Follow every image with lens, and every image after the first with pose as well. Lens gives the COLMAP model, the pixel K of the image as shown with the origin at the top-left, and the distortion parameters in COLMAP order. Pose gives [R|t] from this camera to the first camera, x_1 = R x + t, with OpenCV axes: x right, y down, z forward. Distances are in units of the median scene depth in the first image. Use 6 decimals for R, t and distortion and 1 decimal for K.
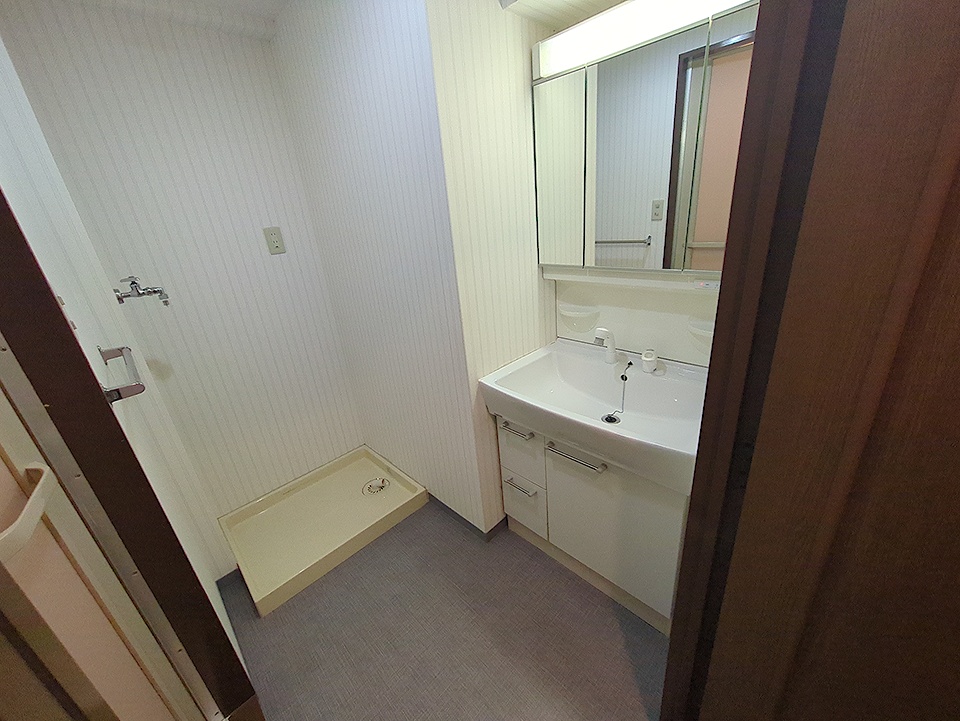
lens RADIAL K [[380.6, 0, 477.2], [0, 380.6, 359.4], [0, 0, 1]] dist [-0.000908, 0.002221]
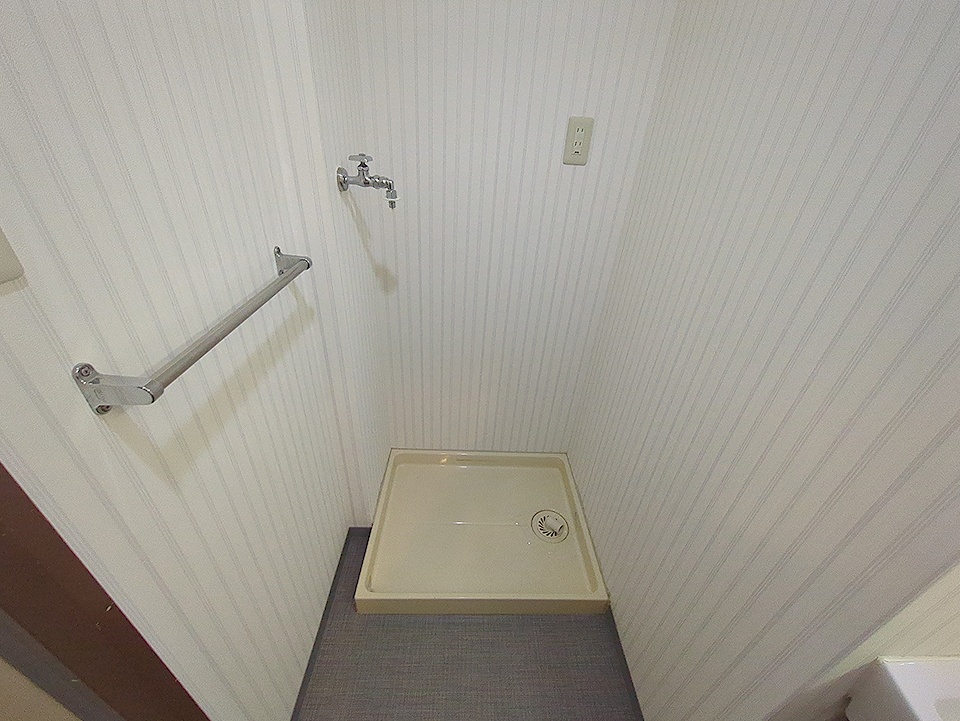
lens RADIAL K [[380.6, 0, 485.1], [0, 380.6, 357.5], [0, 0, 1]] dist [-0.000908, 0.002221]
pose [[0.734616, 0.468281, -0.490971, -0.168933], [-0.370096, 0.883062, 0.288496, -0.121346], [0.568655, -0.030227, 0.822021, 0.385834]]
